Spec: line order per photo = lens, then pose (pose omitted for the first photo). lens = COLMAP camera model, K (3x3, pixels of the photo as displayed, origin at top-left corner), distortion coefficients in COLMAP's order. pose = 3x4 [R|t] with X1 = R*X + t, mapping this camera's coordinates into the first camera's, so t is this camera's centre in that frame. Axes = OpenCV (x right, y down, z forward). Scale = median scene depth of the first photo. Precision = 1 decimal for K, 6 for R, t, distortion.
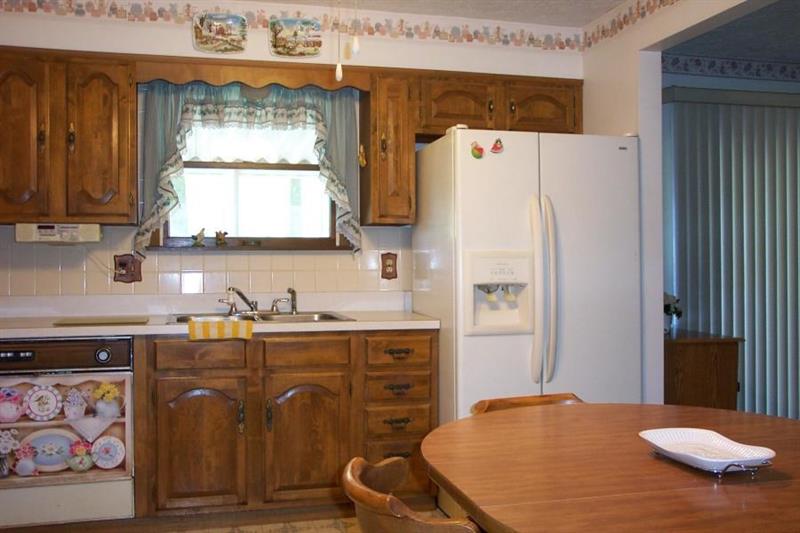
lens RADIAL K [[827.9, 0, 399.9], [0, 827.9, 262.1], [0, 0, 1]] dist [-0.007711, 0.000000]
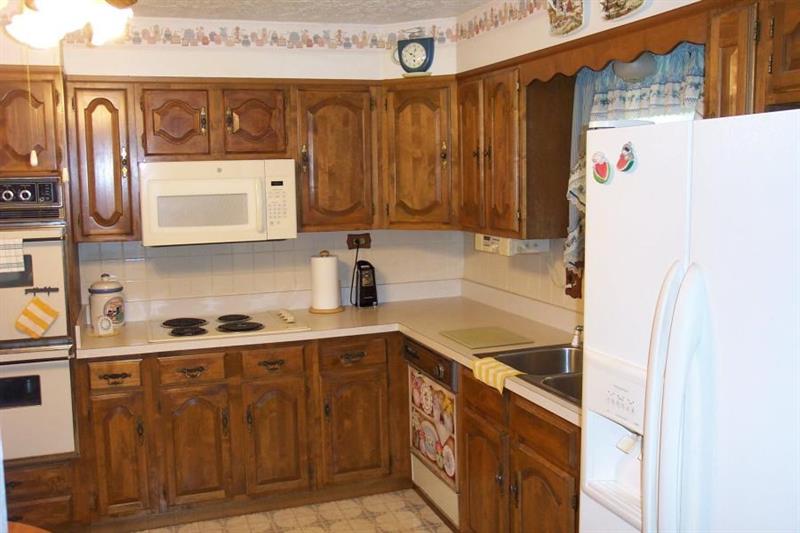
lens RADIAL K [[827.9, 0, 403.8], [0, 827.9, 272.7], [0, 0, 1]] dist [-0.007711, 0.000000]
pose [[0.069459, 0.125954, -0.989601, 0.592424], [0.021333, 0.991583, 0.127704, -0.130561], [0.997357, -0.029981, 0.066187, 0.784055]]
